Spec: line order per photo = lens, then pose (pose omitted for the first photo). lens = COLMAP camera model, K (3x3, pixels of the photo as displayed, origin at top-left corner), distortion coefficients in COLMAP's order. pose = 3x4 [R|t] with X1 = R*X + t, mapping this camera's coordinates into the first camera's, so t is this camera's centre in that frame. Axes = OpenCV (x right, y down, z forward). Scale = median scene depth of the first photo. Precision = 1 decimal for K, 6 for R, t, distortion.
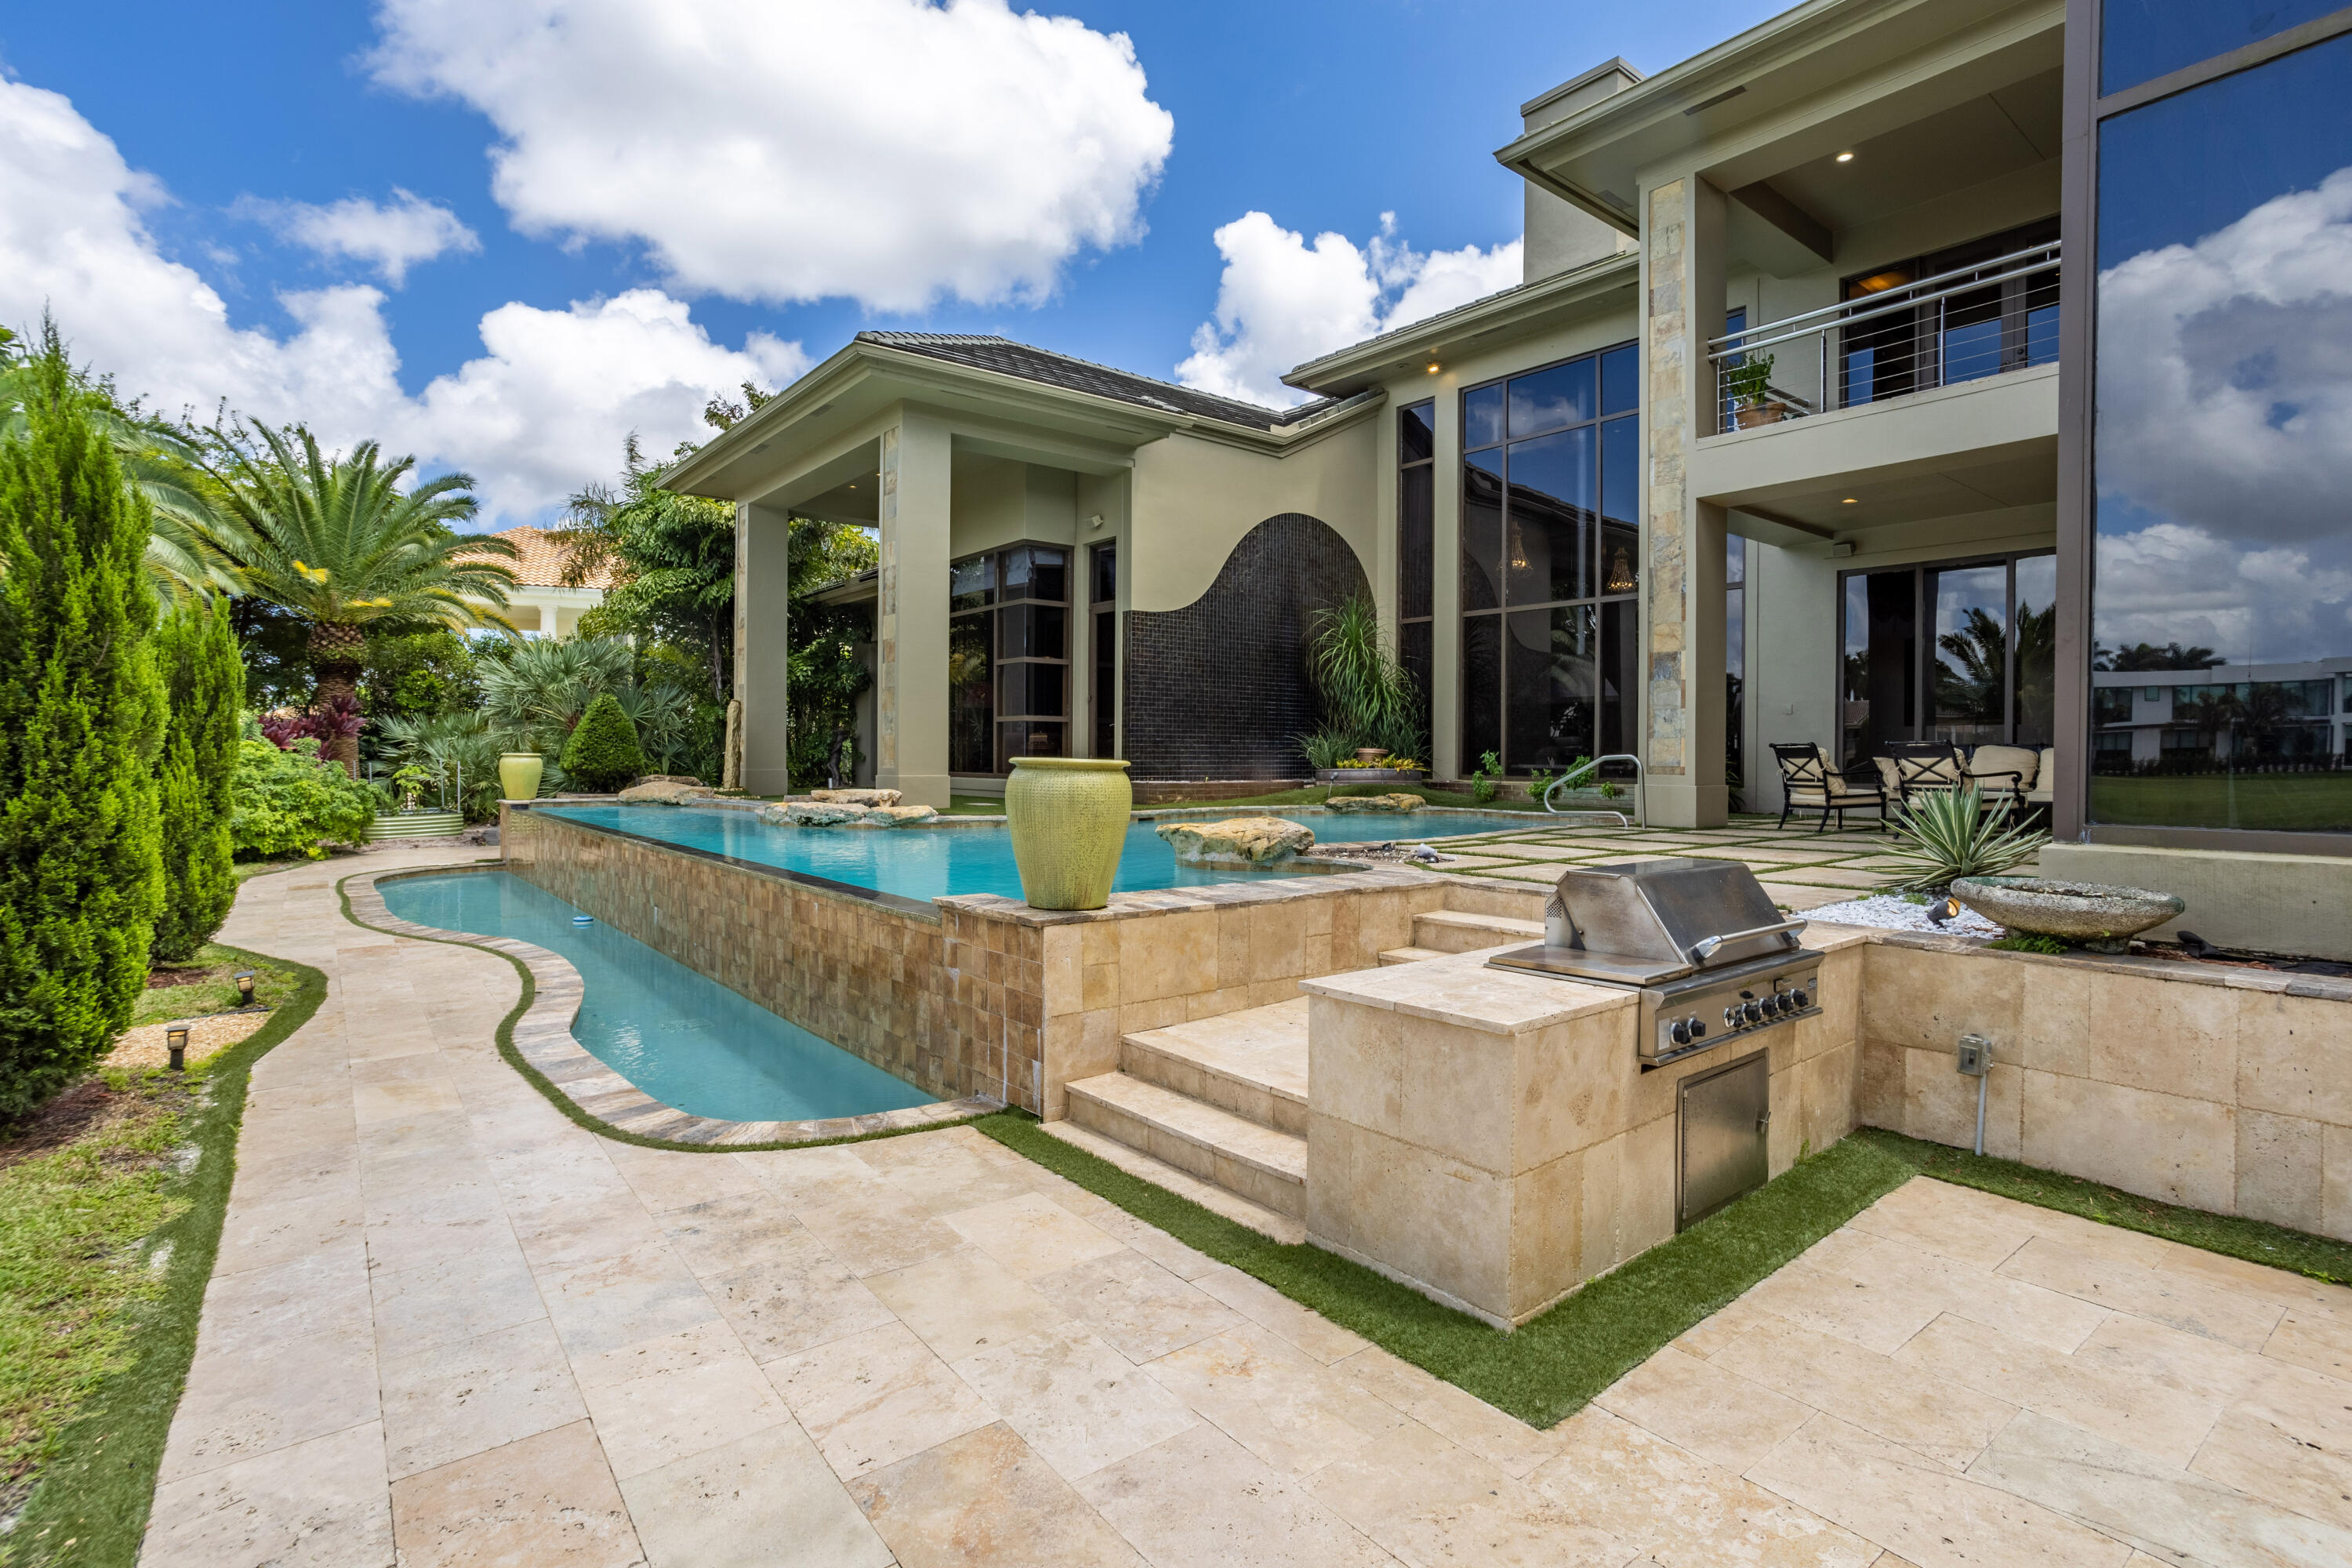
lens RADIAL K [[1158.5, 0, 1176.0], [0, 1158.5, 784.0], [0, 0, 1]] dist [-0.019676, -0.000051]
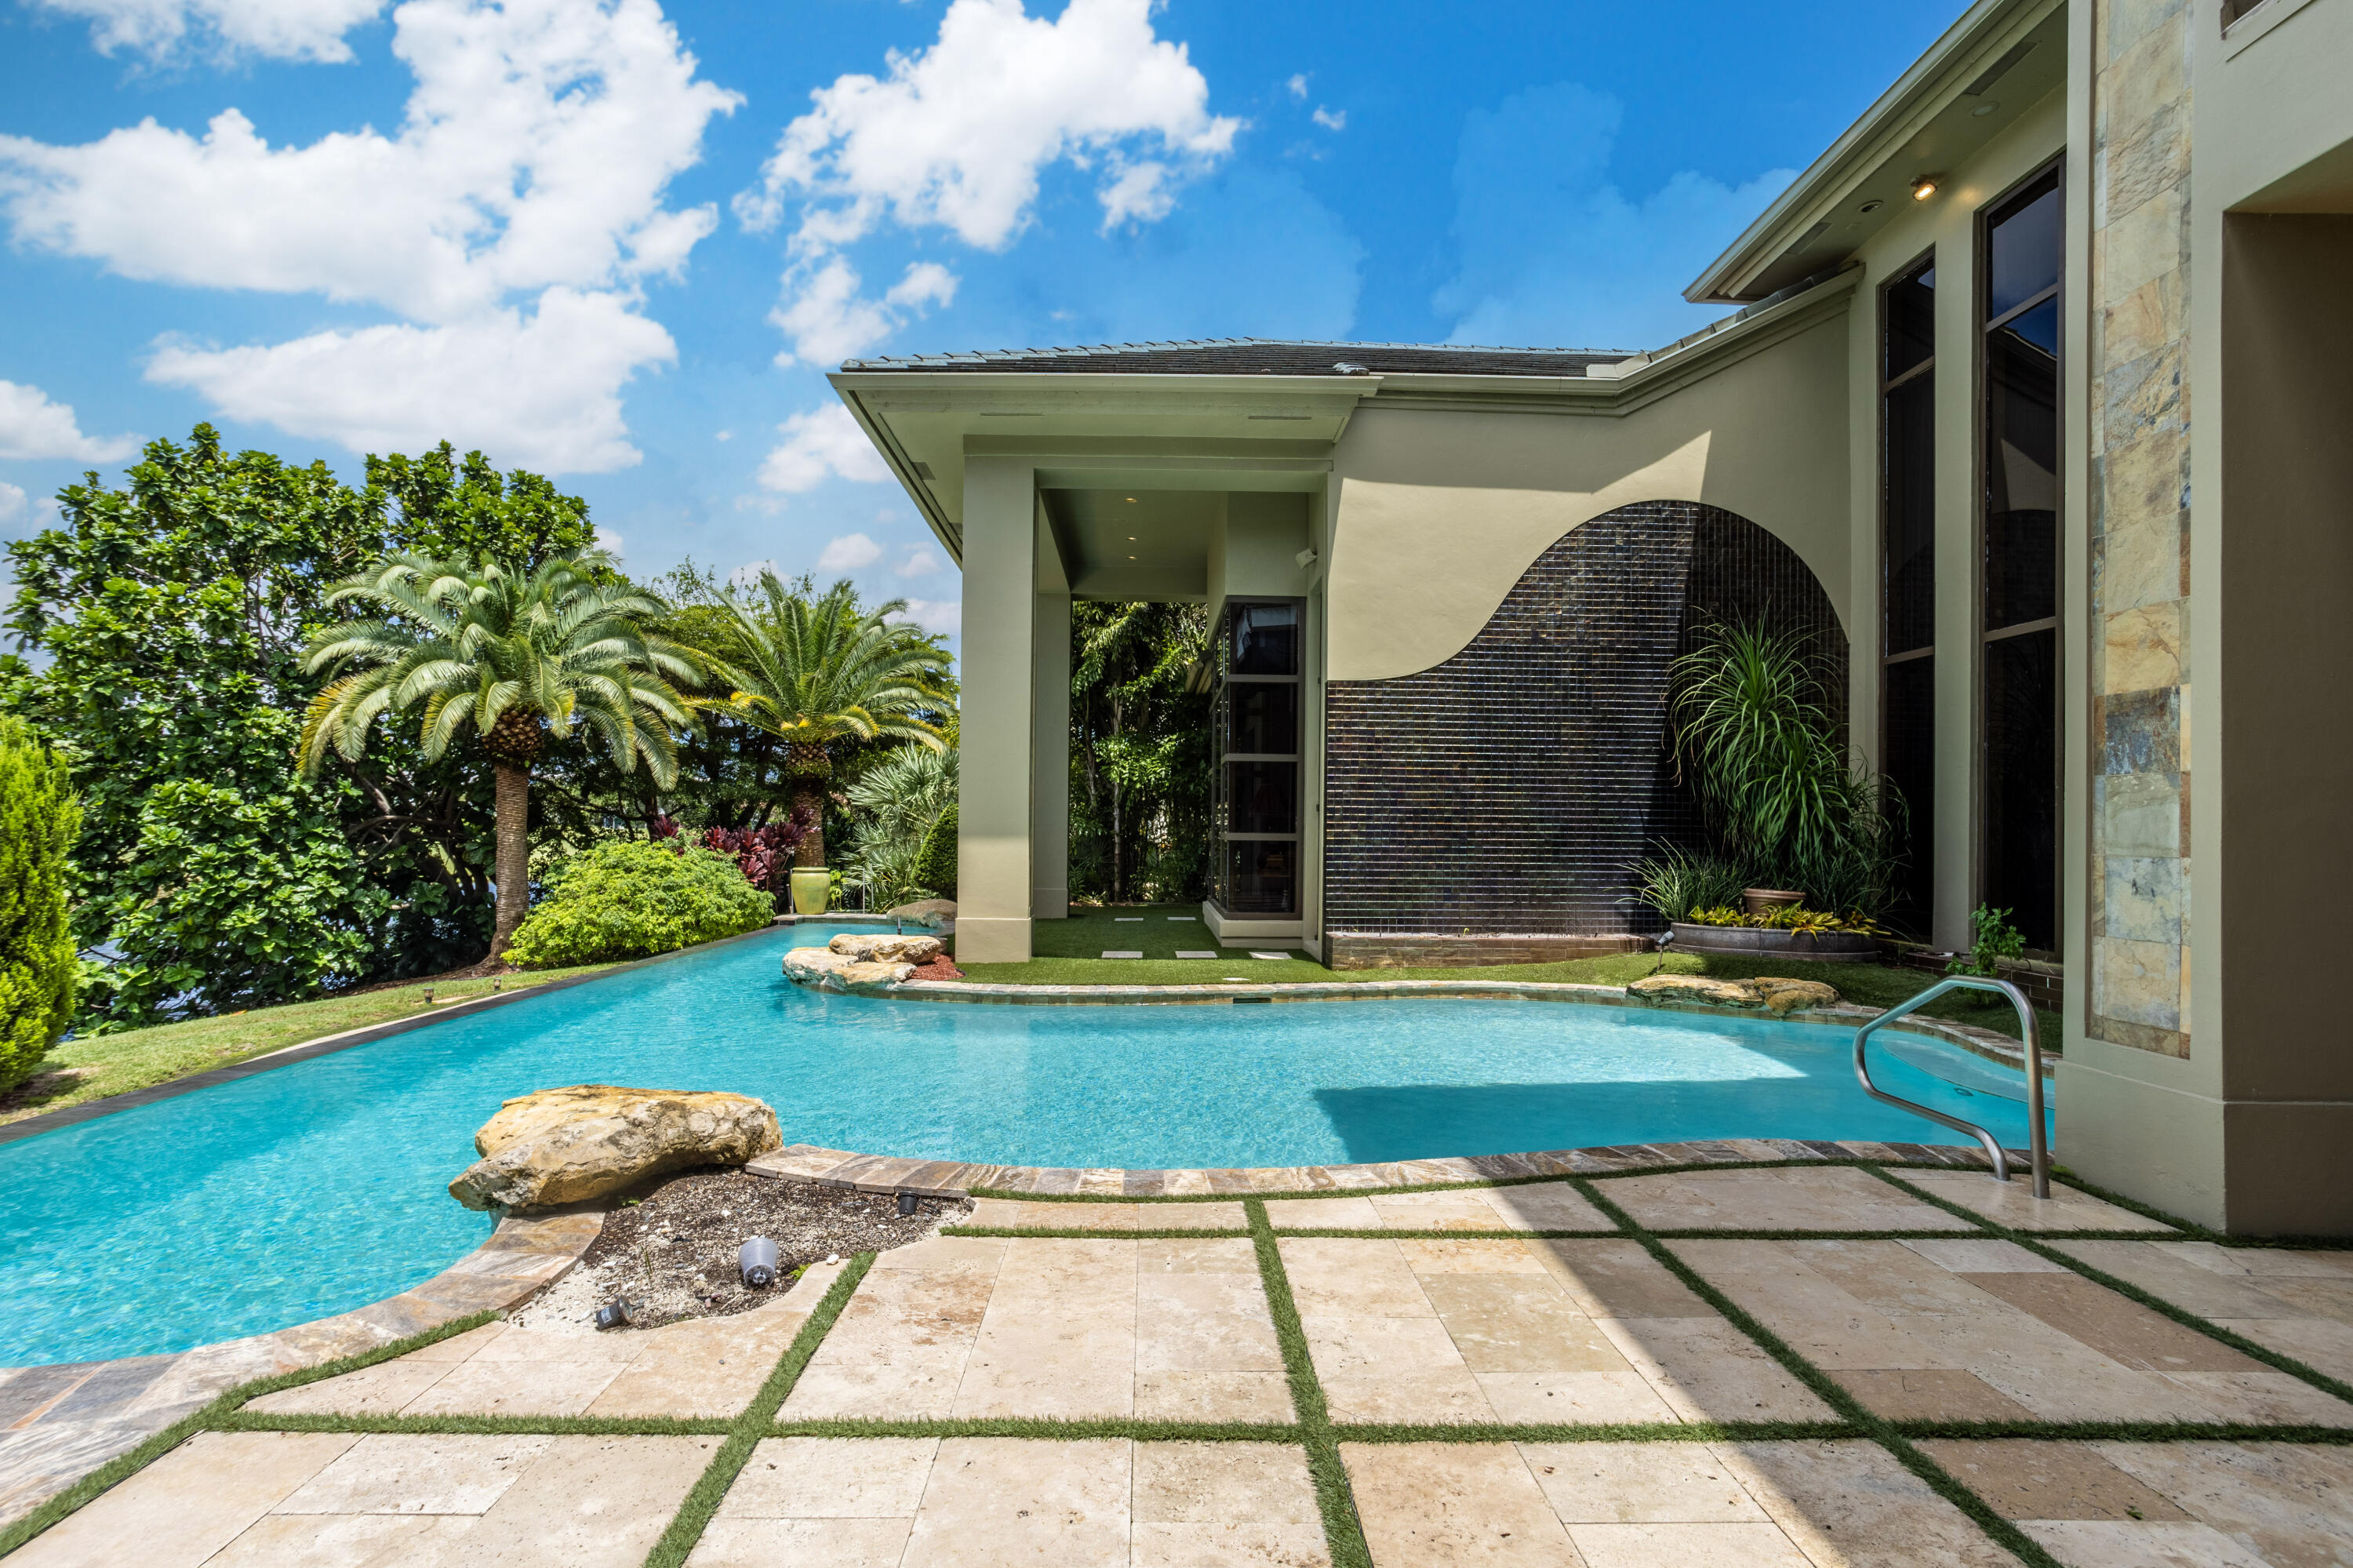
lens RADIAL K [[1144.9, 0, 1177.0], [0, 1144.9, 830.3], [0, 0, 1]] dist [0.000907, 0.000519]
pose [[0.800583, 0.002555, -0.599216, 0.283537], [-0.021970, 0.999444, -0.025092, -0.041181], [0.598818, 0.033253, 0.800194, 0.394076]]
